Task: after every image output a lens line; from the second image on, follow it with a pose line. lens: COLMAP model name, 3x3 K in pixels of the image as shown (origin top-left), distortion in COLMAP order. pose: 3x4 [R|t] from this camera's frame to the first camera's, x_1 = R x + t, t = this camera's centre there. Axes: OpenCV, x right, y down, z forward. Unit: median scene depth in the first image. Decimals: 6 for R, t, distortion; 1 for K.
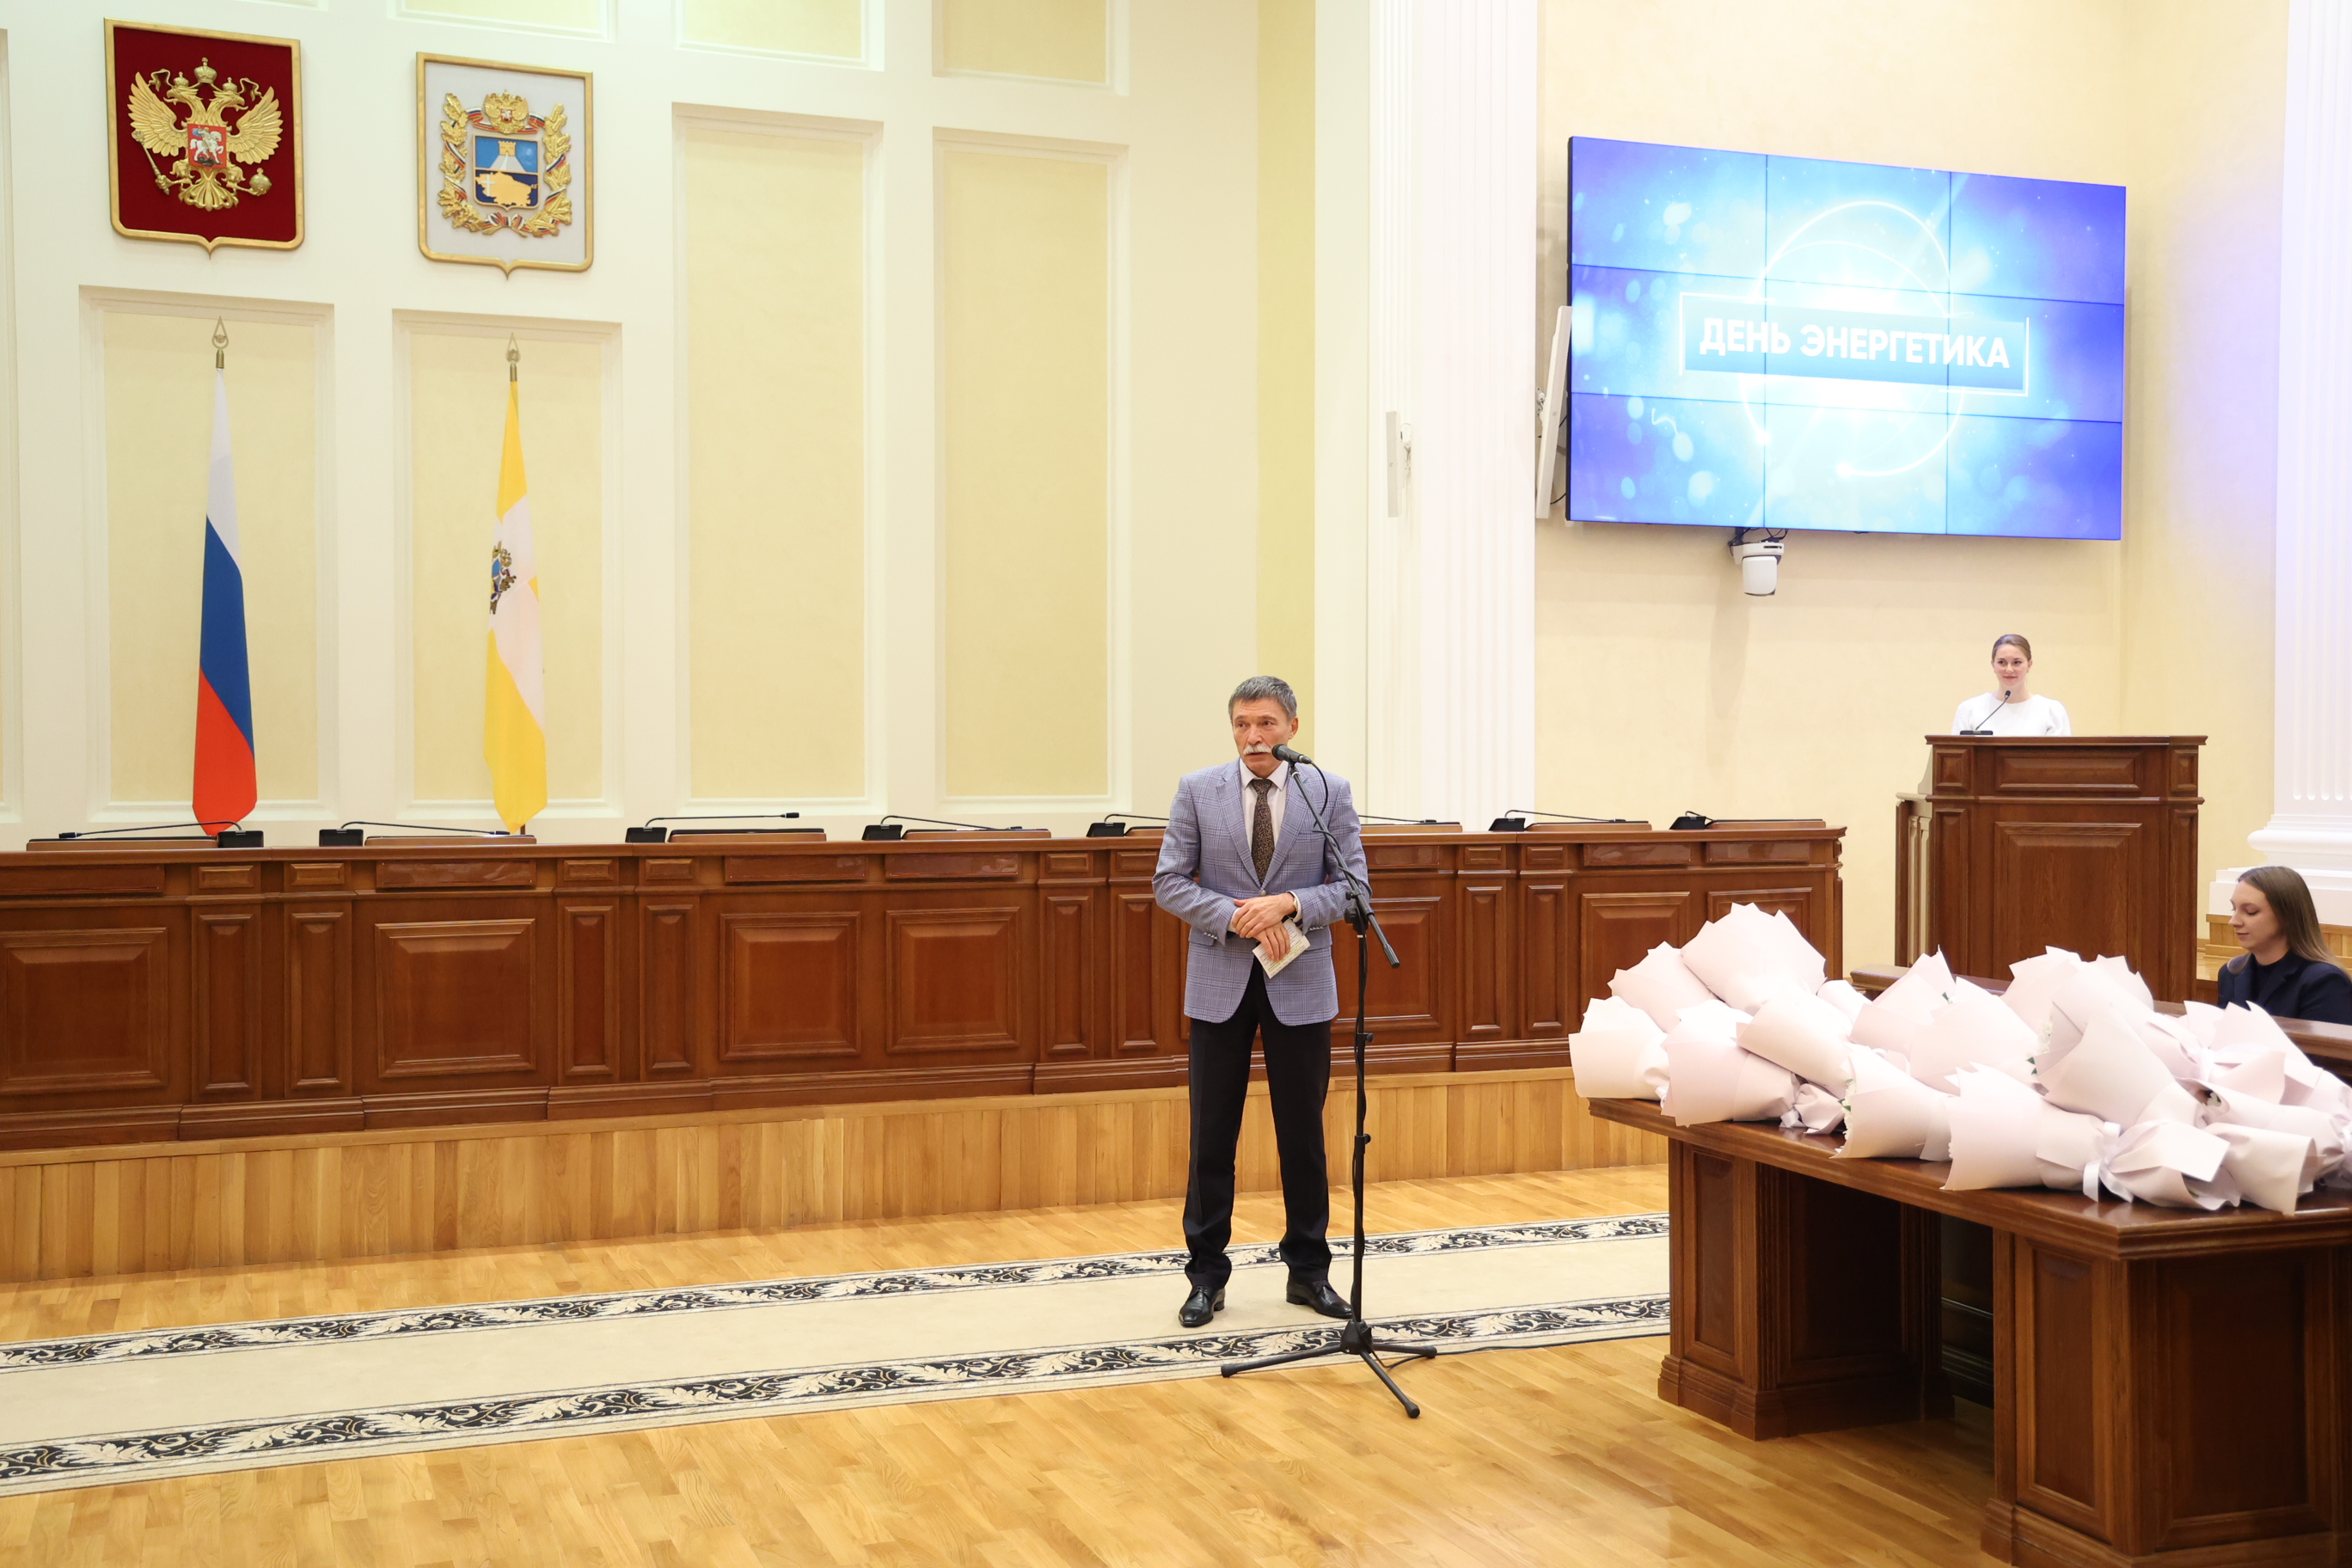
lens RADIAL K [[2384.9, 0, 1180.9], [0, 2384.9, 789.8], [0, 0, 1]] dist [0.057088, 0.000000]
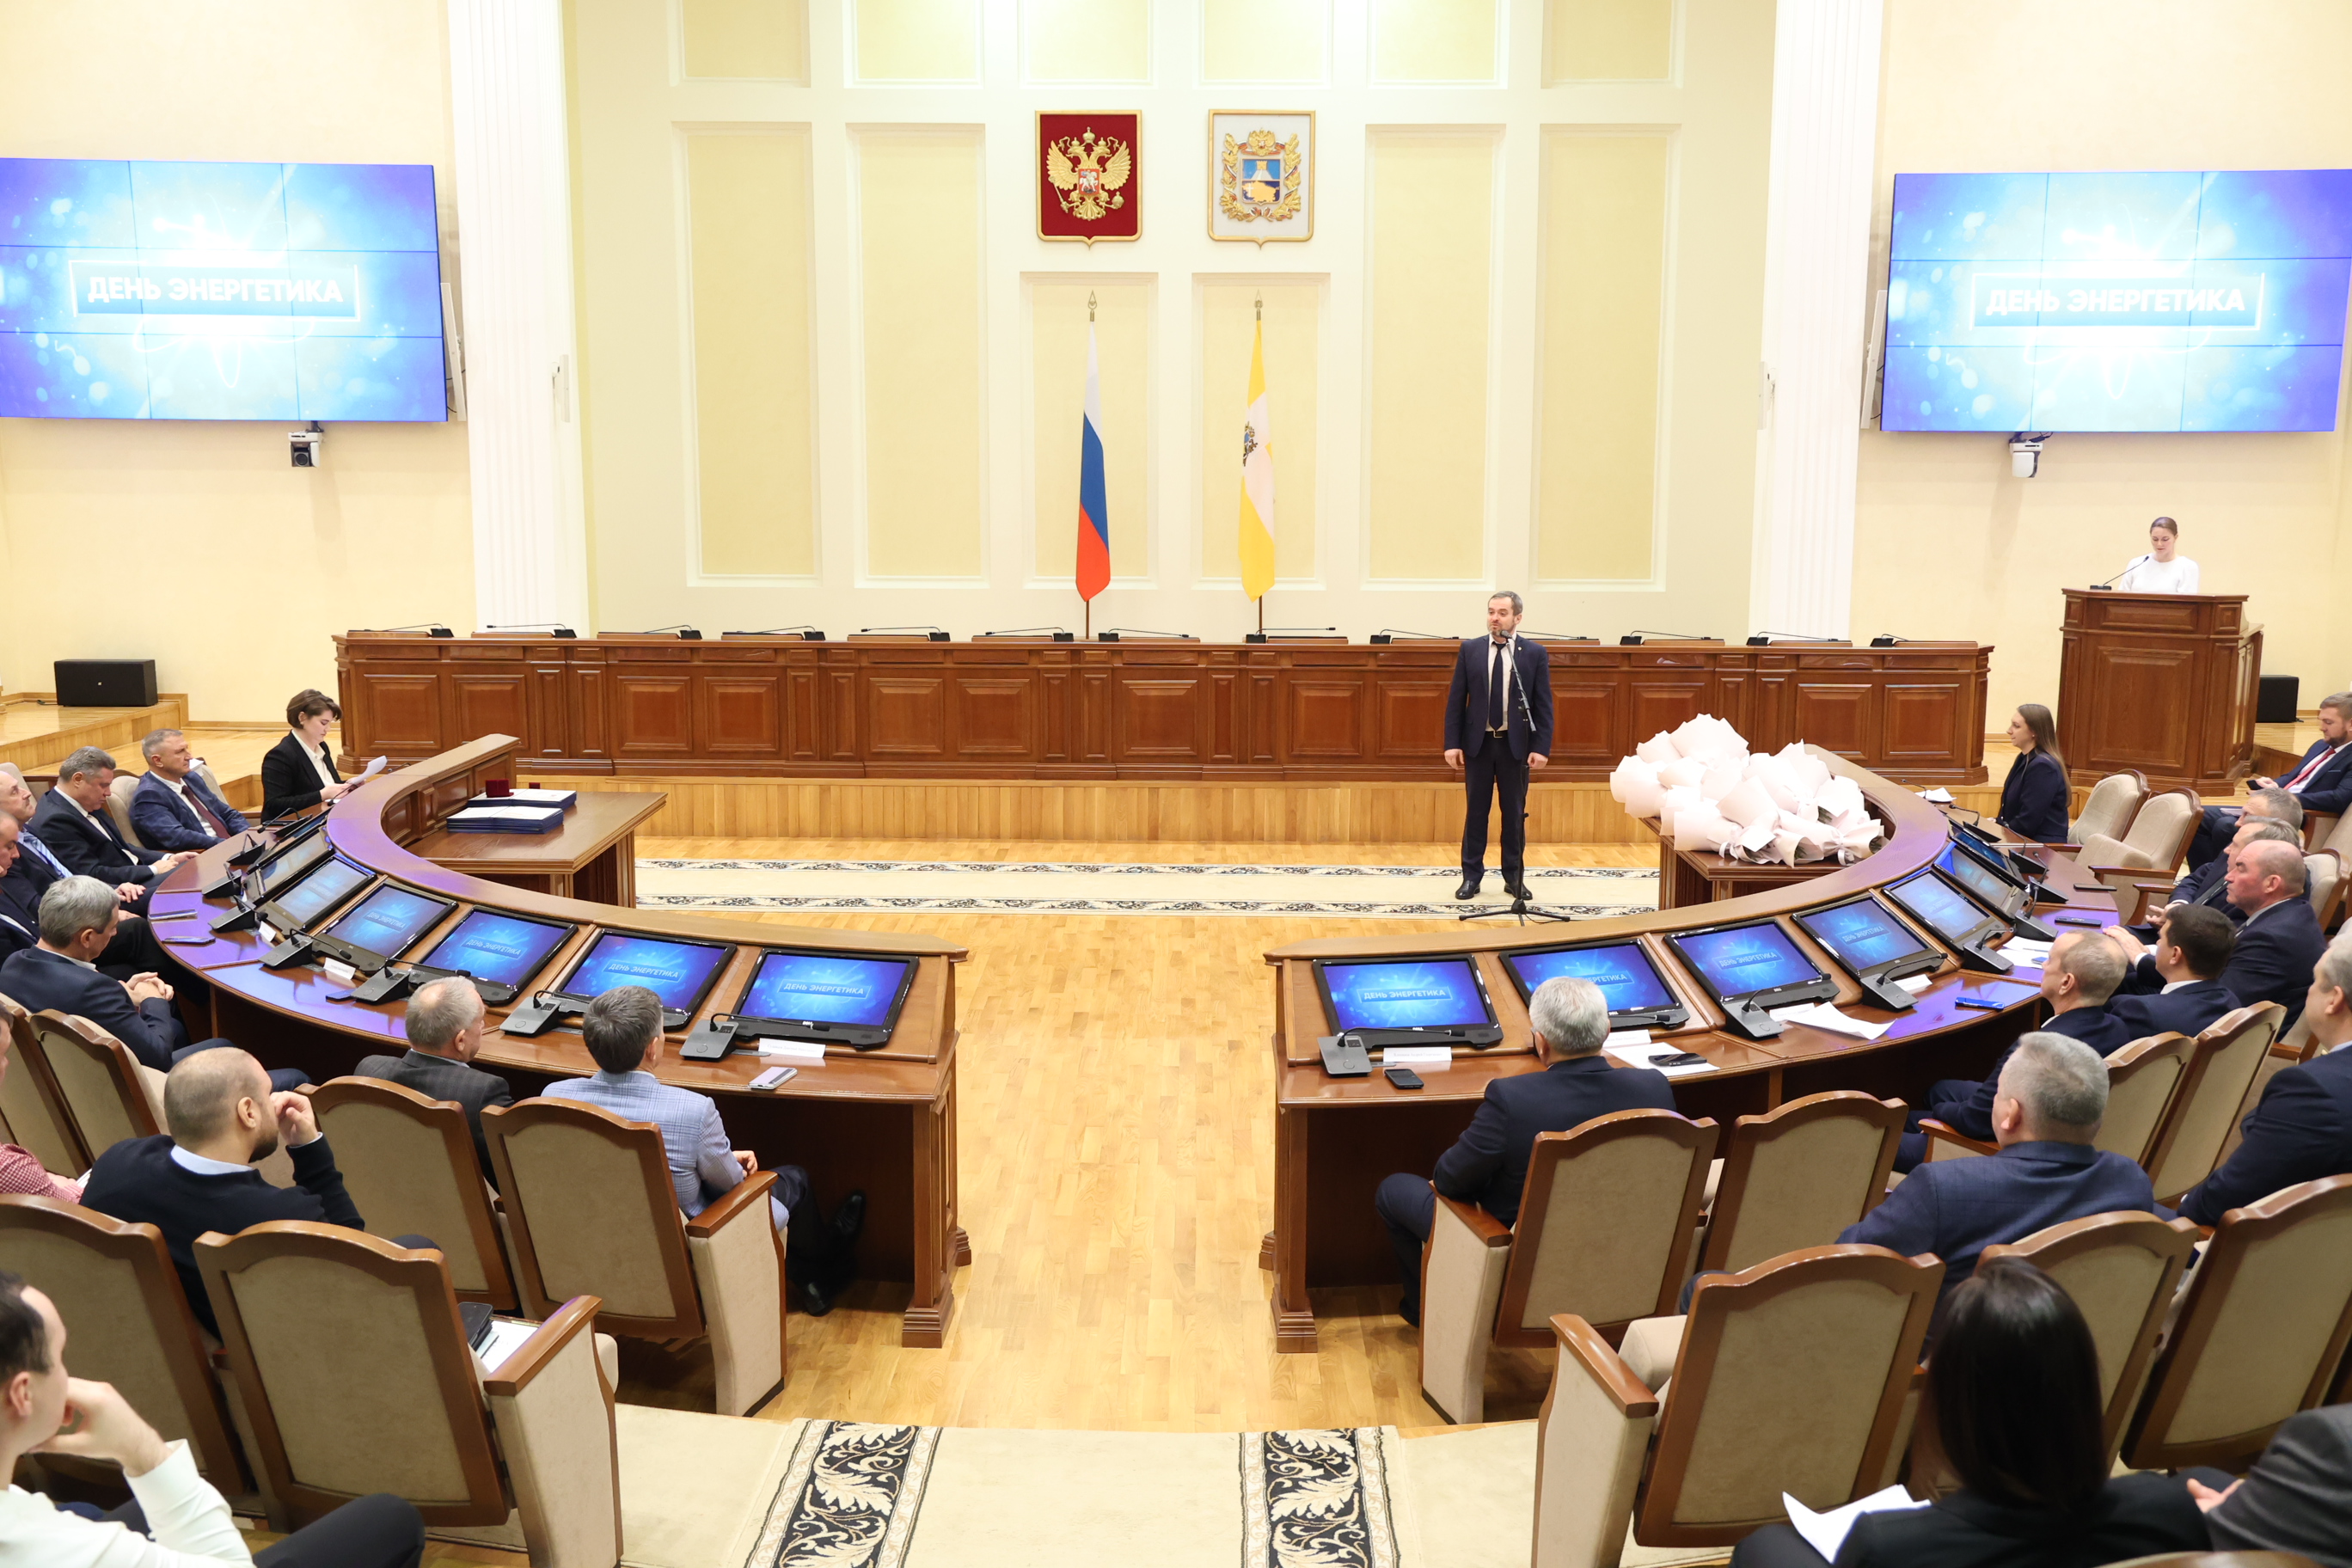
lens RADIAL K [[2244.9, 0, 1175.5], [0, 2244.9, 786.3], [0, 0, 1]] dist [-0.009981, 0.000000]
pose [[0.925928, 0.061325, -0.372688, 0.332508], [-0.007974, 0.989685, 0.143039, -0.100943], [0.377615, -0.129472, 0.916866, -0.585672]]
